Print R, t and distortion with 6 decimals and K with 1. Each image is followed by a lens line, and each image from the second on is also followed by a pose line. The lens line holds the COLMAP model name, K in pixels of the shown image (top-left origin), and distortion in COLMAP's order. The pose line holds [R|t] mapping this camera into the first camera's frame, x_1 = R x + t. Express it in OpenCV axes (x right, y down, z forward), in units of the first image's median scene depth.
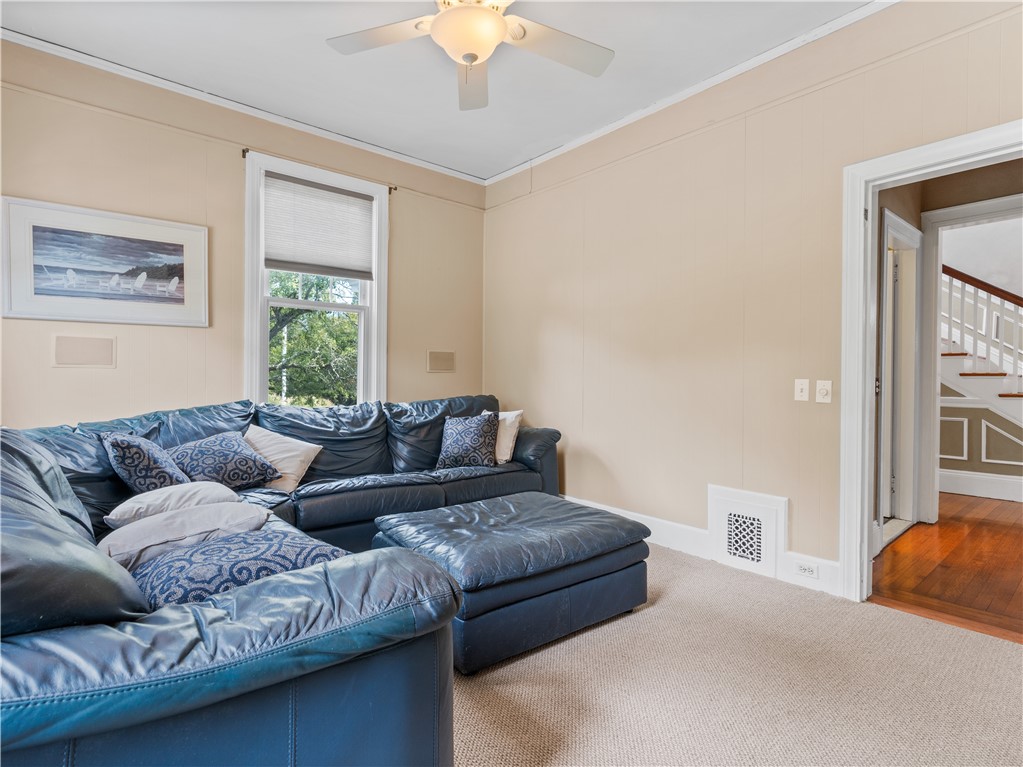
lens RADIAL K [[525.2, 0, 511.5], [0, 525.2, 383.5], [0, 0, 1]] dist [-0.000420, 0.000596]
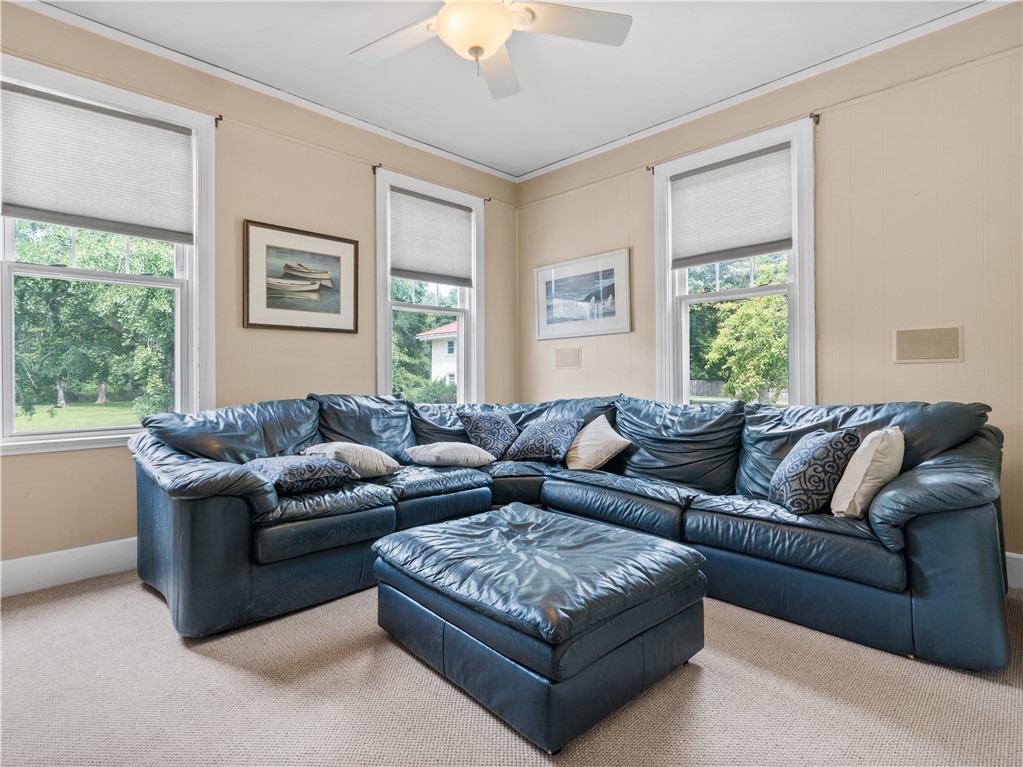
lens RADIAL K [[525.2, 0, 511.5], [0, 525.2, 383.5], [0, 0, 1]] dist [-0.000420, 0.000596]
pose [[0.093078, 0.003684, -0.995652, 0.580930], [-0.010540, 0.999941, 0.002714, 0.007810], [0.995603, 0.010242, 0.093111, 0.631359]]
